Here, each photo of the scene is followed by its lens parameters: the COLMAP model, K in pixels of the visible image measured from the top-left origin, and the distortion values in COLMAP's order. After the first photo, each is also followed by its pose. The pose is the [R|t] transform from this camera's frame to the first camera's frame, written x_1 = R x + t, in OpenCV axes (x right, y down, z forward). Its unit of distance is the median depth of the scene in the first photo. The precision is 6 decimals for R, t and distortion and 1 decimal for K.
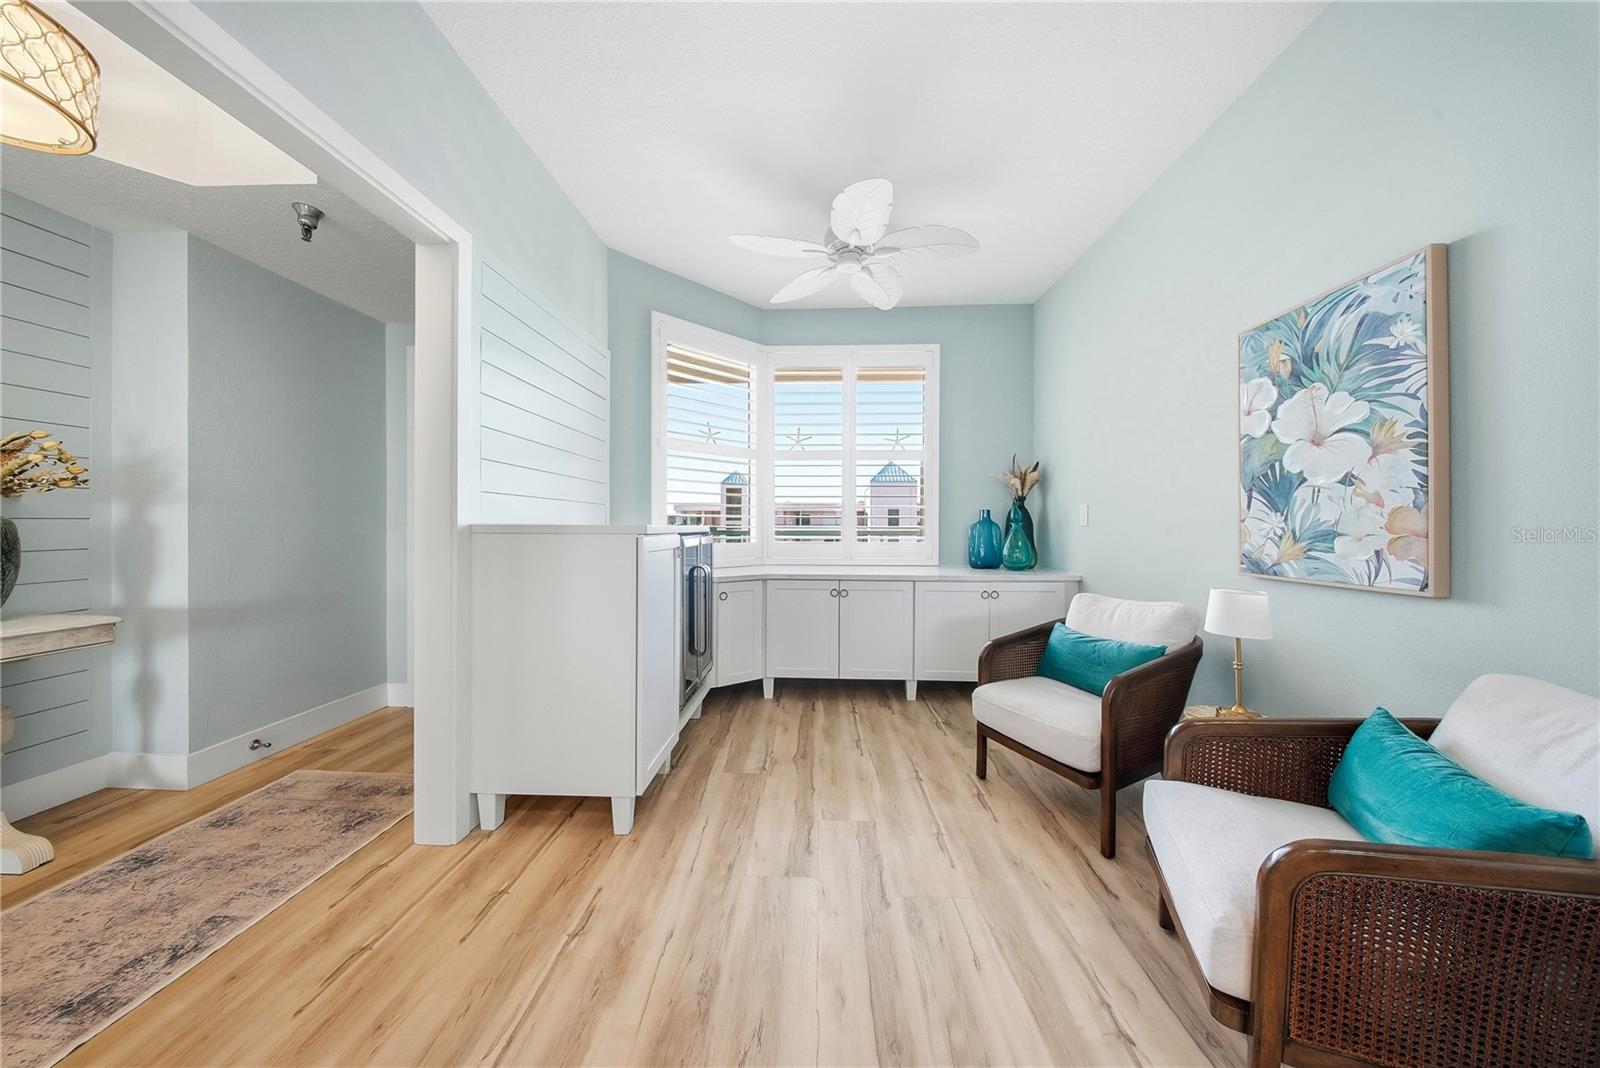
lens RADIAL K [[497.9, 0, 799.3], [0, 497.9, 510.1], [0, 0, 1]] dist [-0.000236, -0.000073]
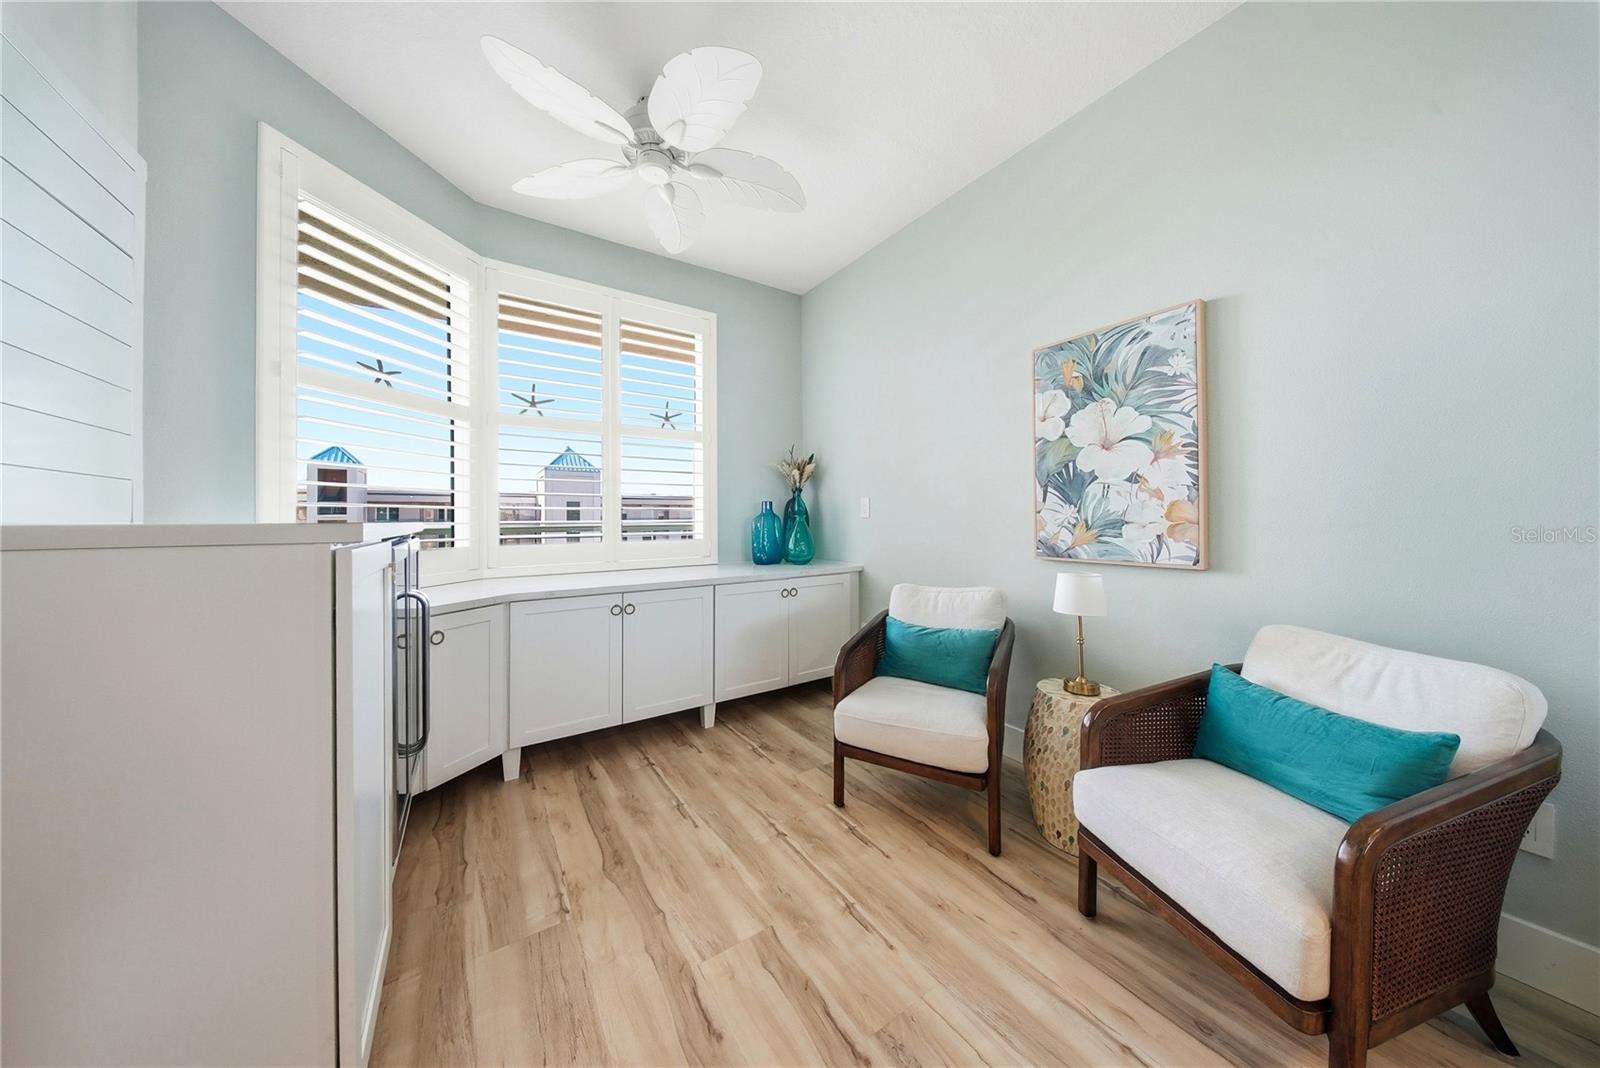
lens RADIAL K [[497.9, 0, 799.3], [0, 497.9, 510.1], [0, 0, 1]] dist [-0.000236, -0.000073]
pose [[0.806535, 0.003276, 0.591177, -0.261667], [-0.010053, 0.999916, 0.008174, 0.014247], [-0.591100, -0.012536, 0.806501, 0.426403]]
